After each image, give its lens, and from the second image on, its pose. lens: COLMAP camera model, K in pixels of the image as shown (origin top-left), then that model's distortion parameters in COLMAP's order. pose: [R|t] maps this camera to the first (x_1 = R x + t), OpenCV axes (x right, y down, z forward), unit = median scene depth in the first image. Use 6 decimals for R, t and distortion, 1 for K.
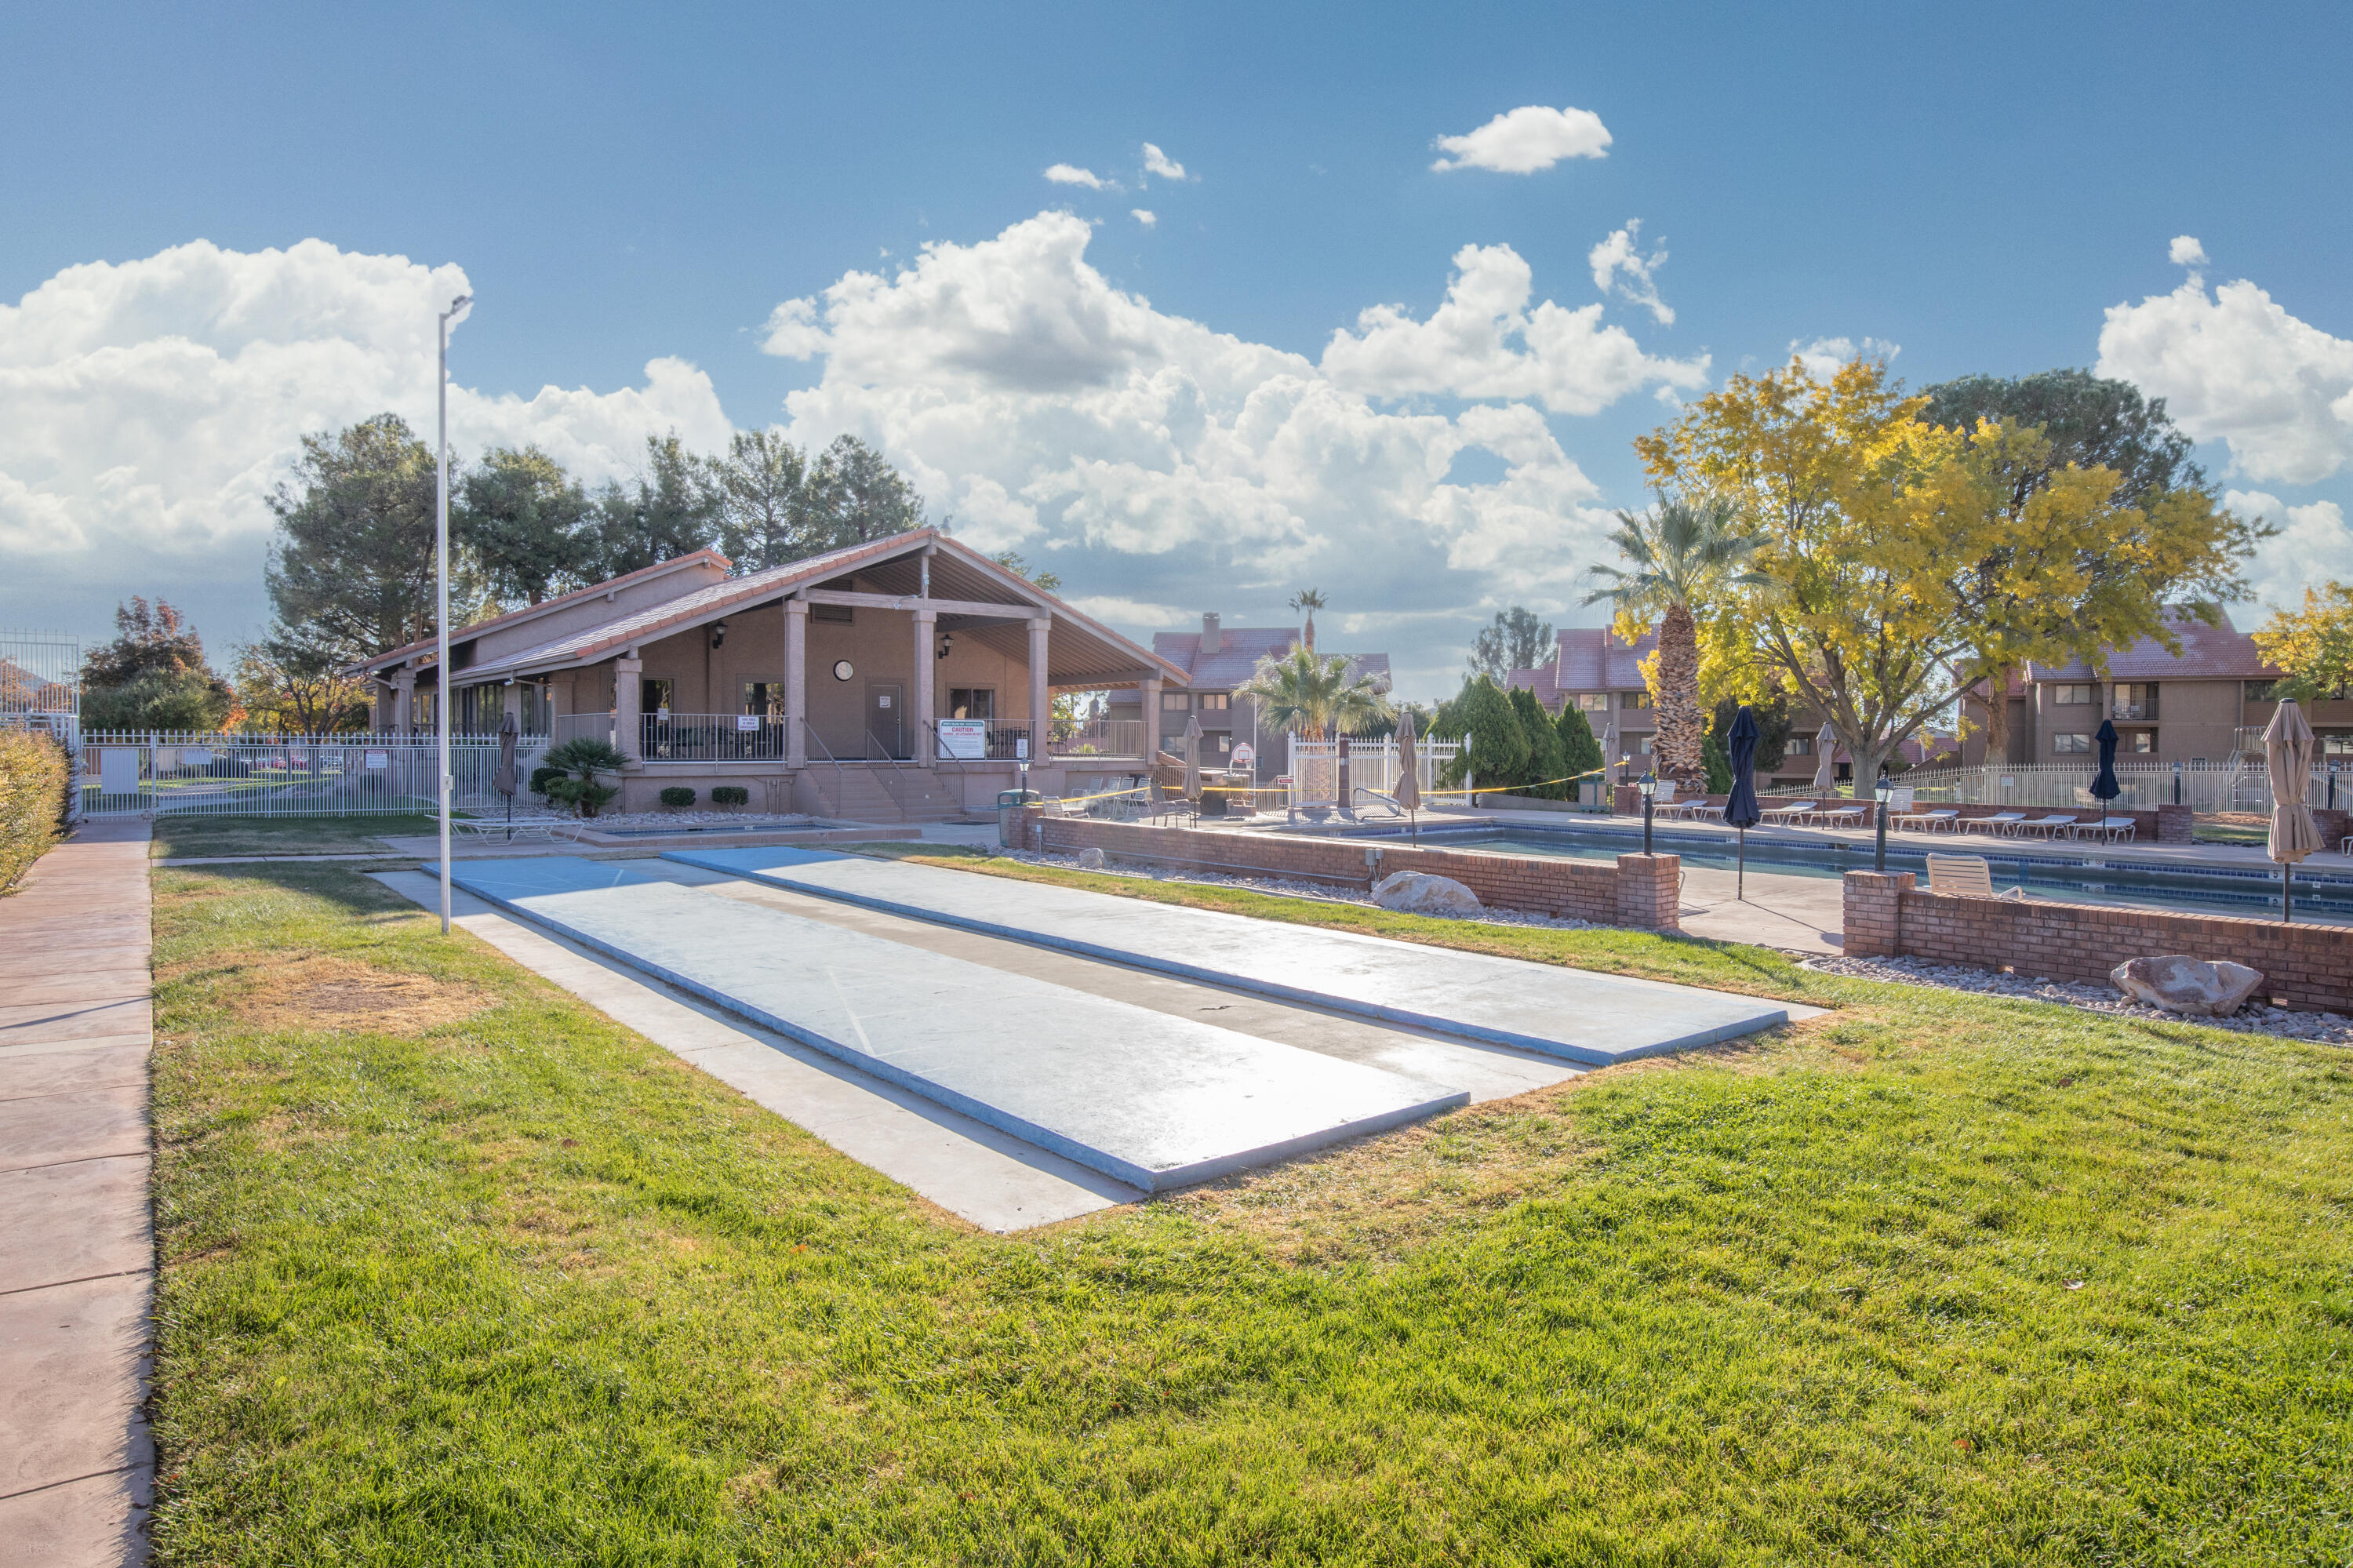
lens RADIAL K [[1383.8, 0, 1164.7], [0, 1383.8, 887.3], [0, 0, 1]] dist [-0.005040, -0.001889]
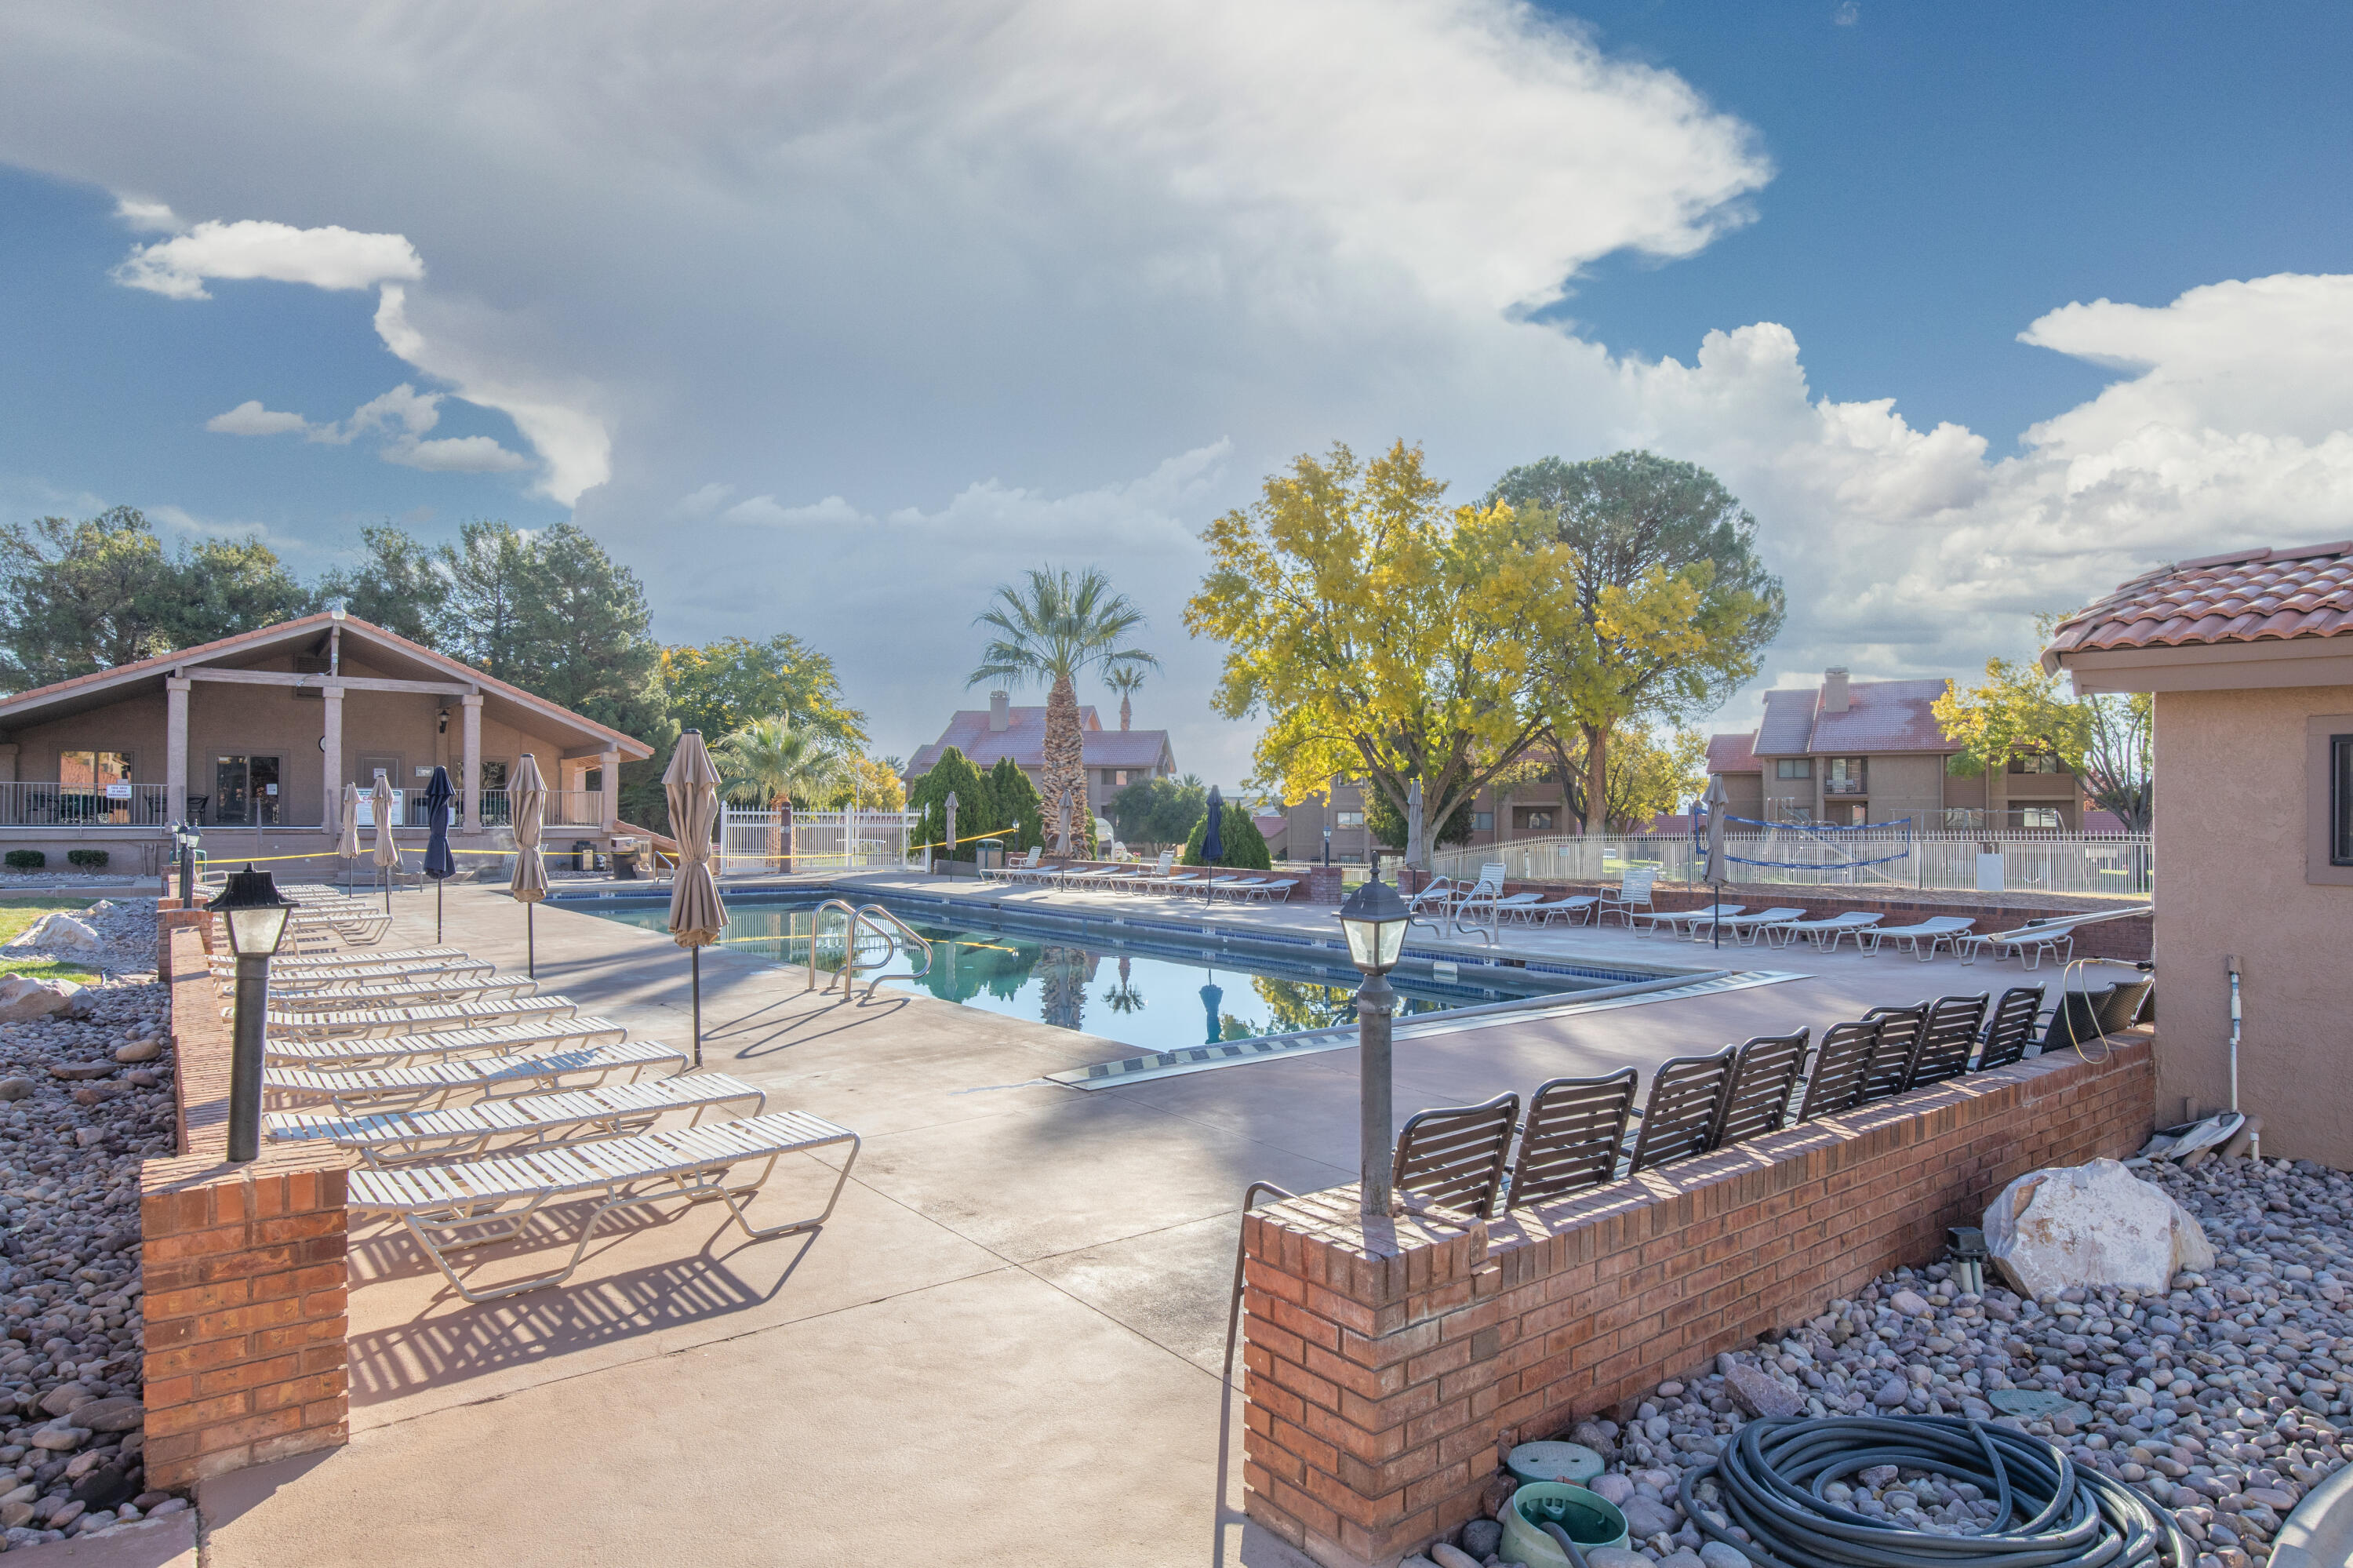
lens RADIAL K [[1383.8, 0, 1164.7], [0, 1383.8, 887.3], [0, 0, 1]] dist [-0.005040, -0.001889]
pose [[0.999218, 0.002886, -0.039442, 0.509326], [-0.005142, 0.998349, -0.057206, 0.011781], [0.039212, 0.057364, 0.997583, -0.028939]]
